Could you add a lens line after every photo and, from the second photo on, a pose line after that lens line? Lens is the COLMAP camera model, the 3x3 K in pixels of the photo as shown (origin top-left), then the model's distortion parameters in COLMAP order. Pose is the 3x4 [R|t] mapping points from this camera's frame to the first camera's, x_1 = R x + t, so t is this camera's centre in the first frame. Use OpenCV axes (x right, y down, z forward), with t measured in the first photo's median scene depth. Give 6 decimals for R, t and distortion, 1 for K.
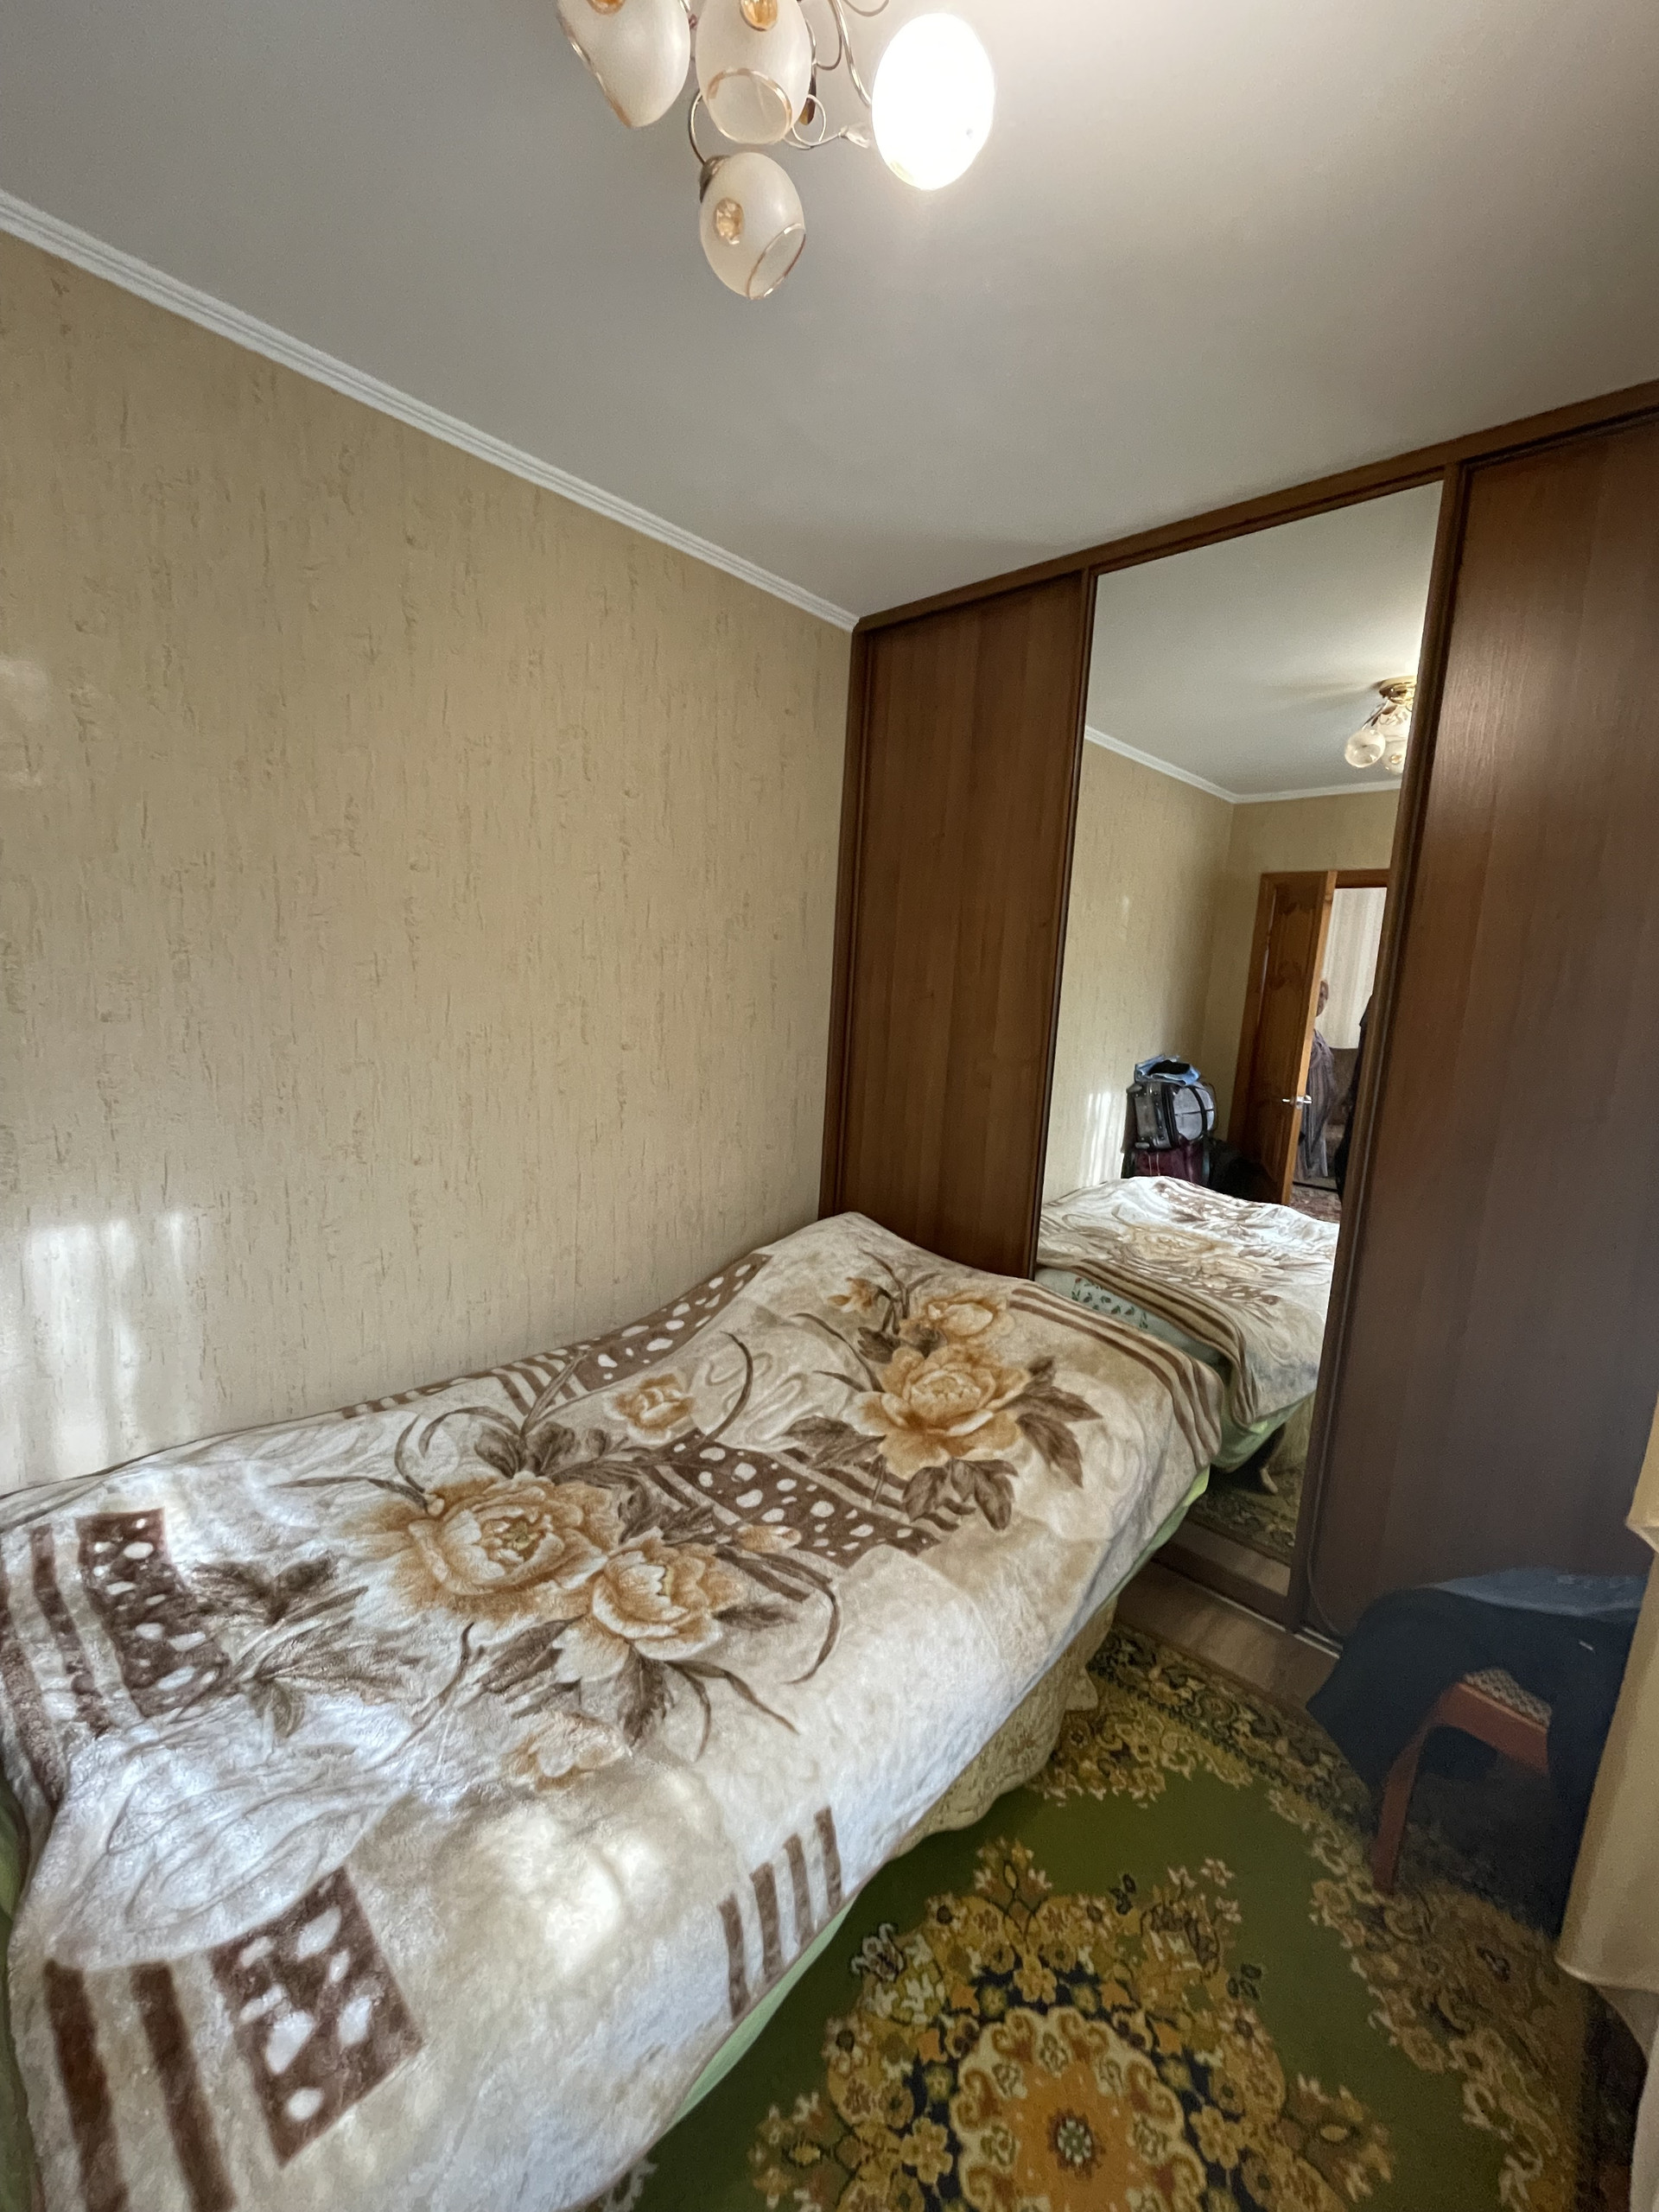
lens RADIAL K [[897.0, 0, 831.4], [0, 897.0, 1104.3], [0, 0, 1]] dist [-0.003044, -0.000430]
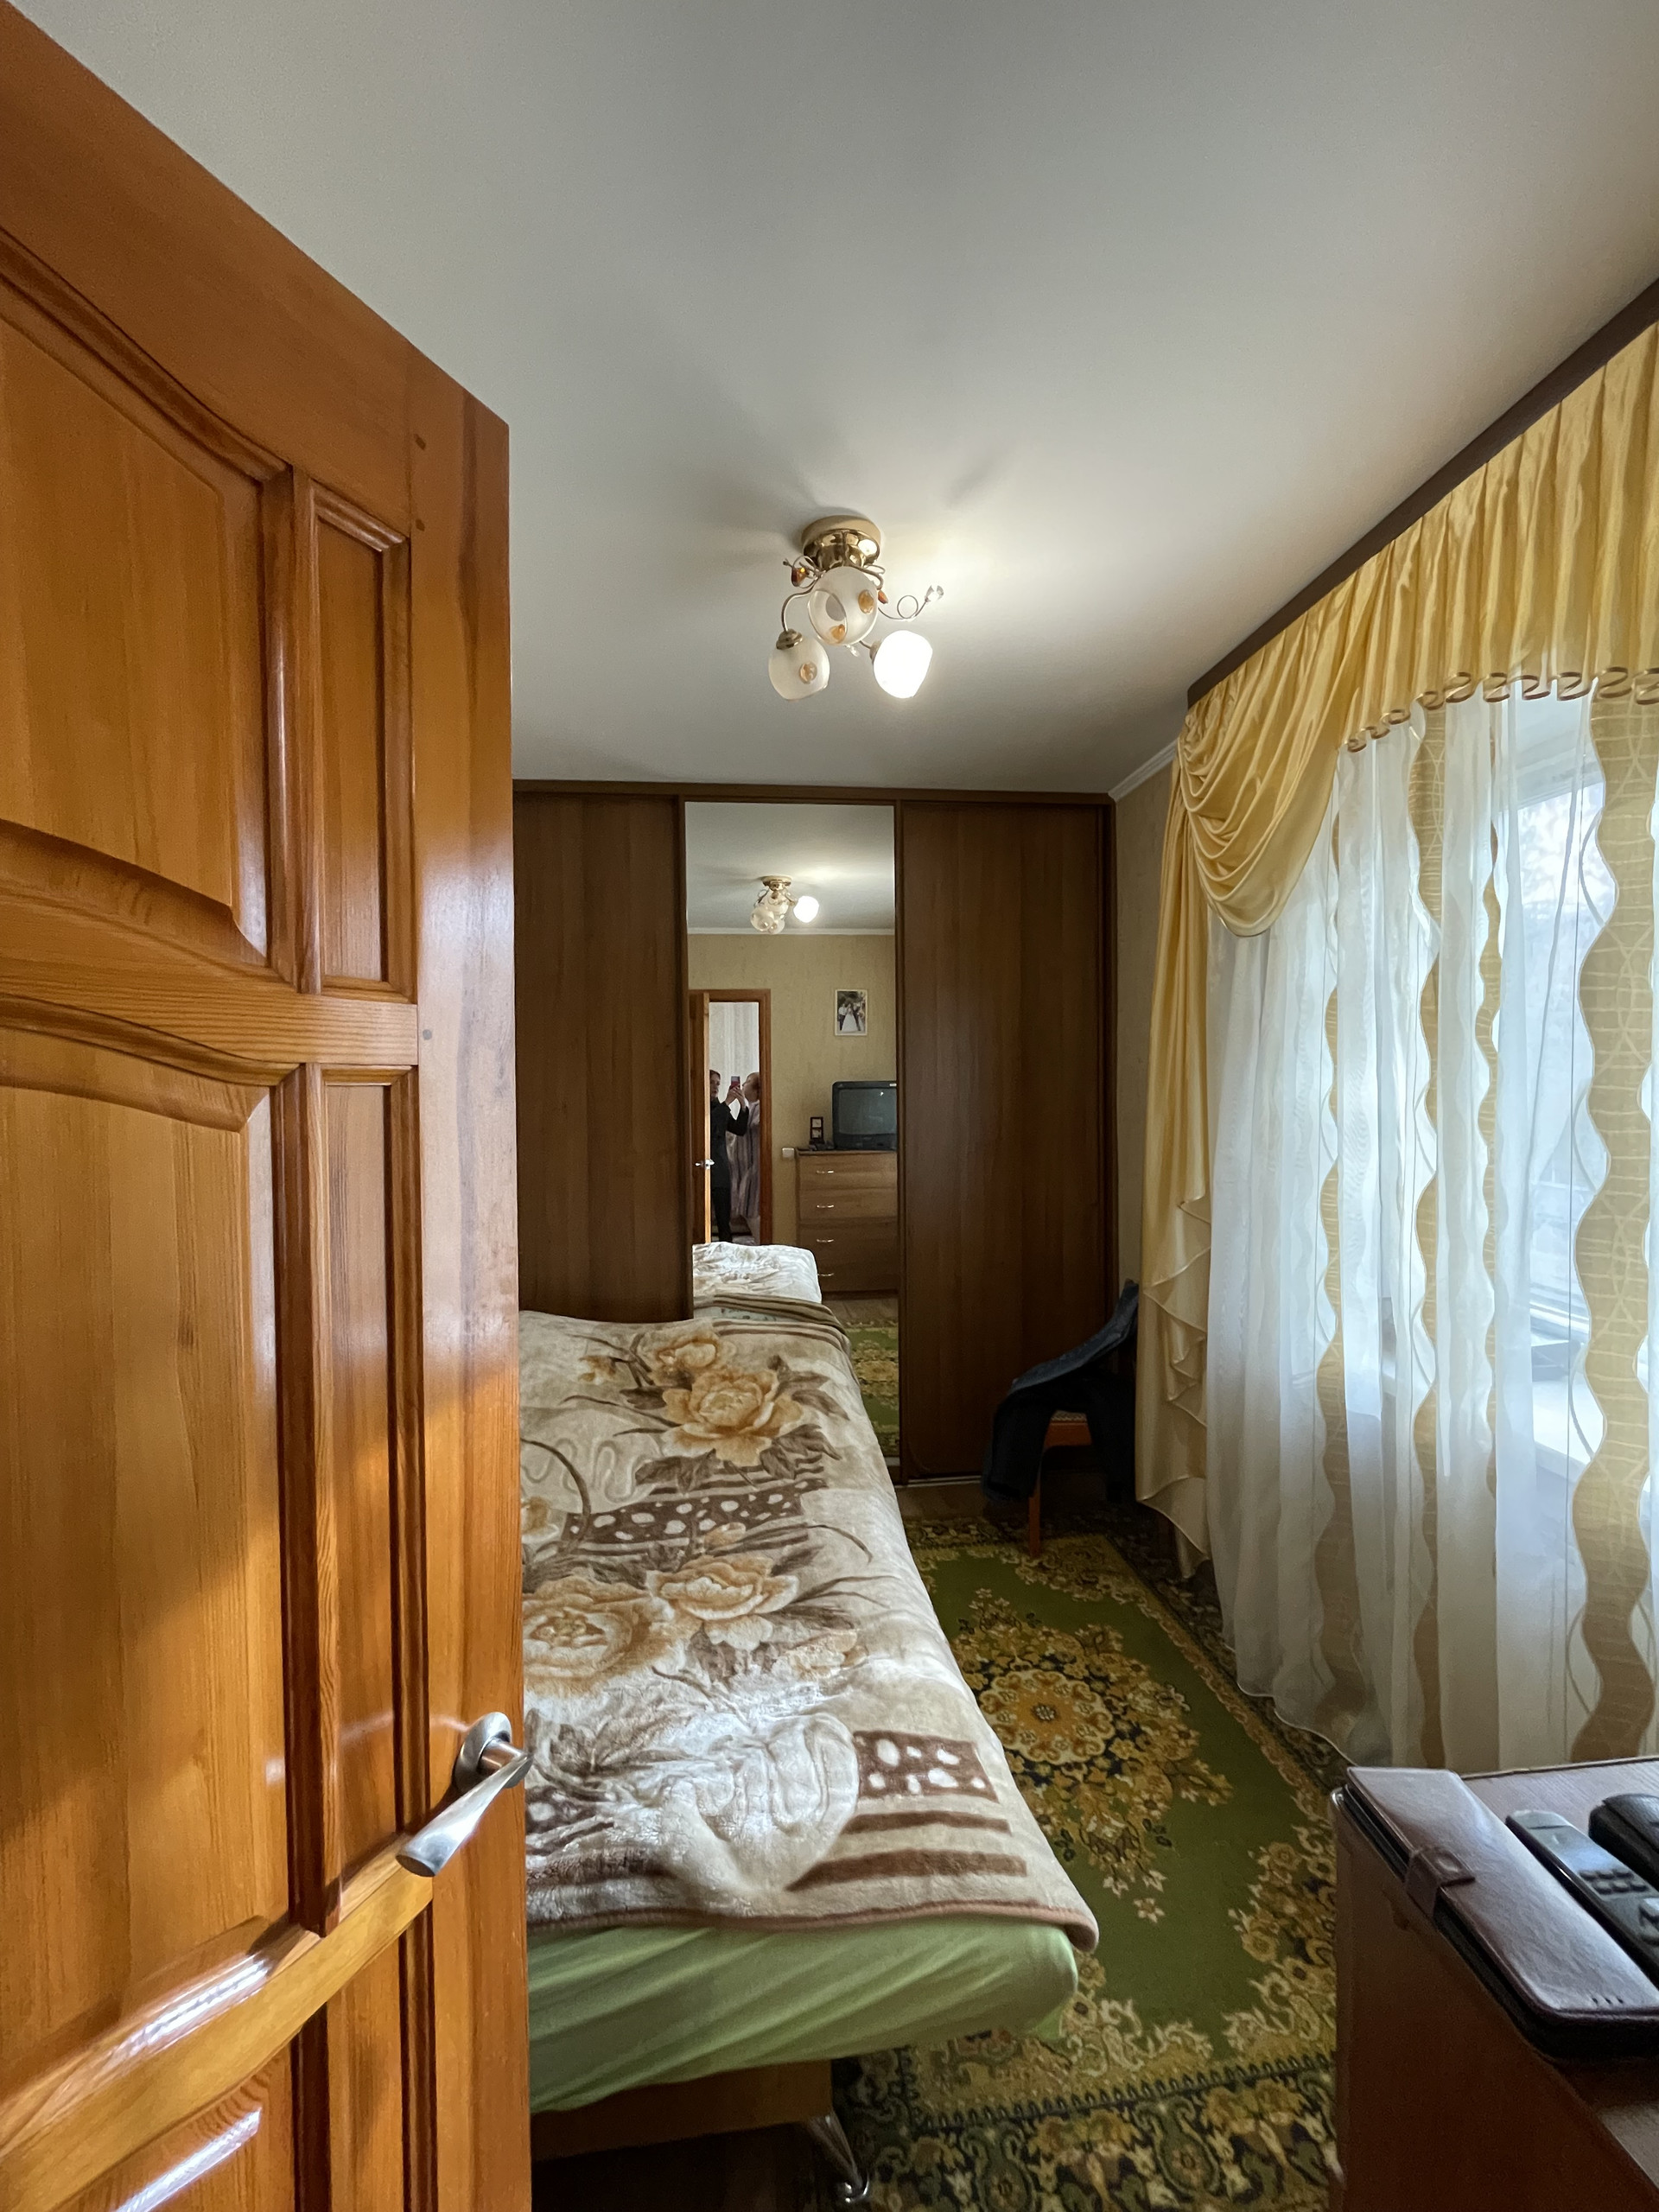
lens RADIAL K [[897.0, 0, 831.4], [0, 897.0, 1104.3], [0, 0, 1]] dist [-0.003044, -0.000430]
pose [[0.648305, -0.083189, 0.756822, -0.811952], [0.156693, 0.987313, -0.025702, -0.060588], [-0.745082, 0.135252, 0.653115, -0.029365]]
